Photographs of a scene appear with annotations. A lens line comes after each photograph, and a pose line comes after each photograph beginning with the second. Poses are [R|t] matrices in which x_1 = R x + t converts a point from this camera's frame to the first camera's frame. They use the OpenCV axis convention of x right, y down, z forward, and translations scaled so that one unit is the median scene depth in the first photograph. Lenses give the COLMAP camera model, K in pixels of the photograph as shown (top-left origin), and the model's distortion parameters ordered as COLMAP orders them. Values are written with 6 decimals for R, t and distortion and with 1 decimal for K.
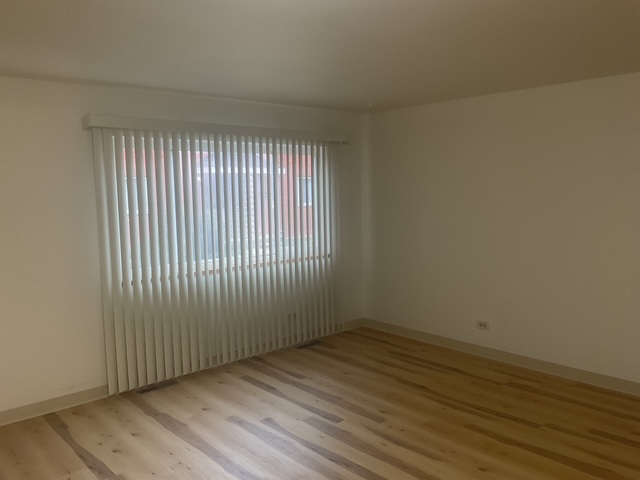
lens RADIAL K [[538.1, 0, 319.8], [0, 538.1, 236.4], [0, 0, 1]] dist [-0.001687, -0.014355]
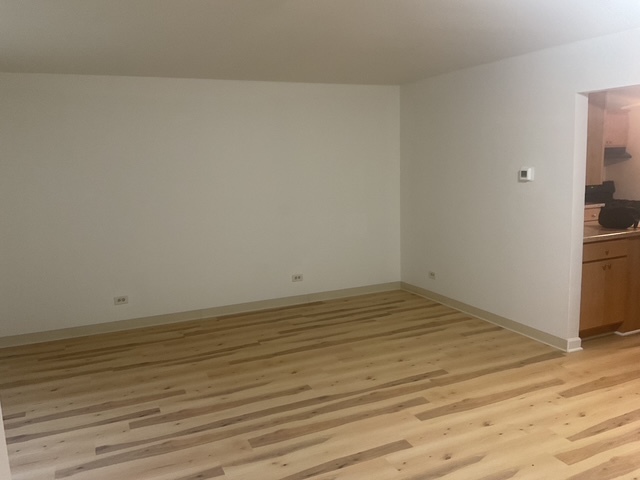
lens RADIAL K [[538.1, 0, 319.8], [0, 538.1, 243.0], [0, 0, 1]] dist [-0.001687, -0.014355]
pose [[0.293669, -0.143656, 0.945051, -0.642351], [0.117421, 0.986577, 0.113480, -0.018510], [-0.948668, 0.077643, 0.306595, 0.367061]]
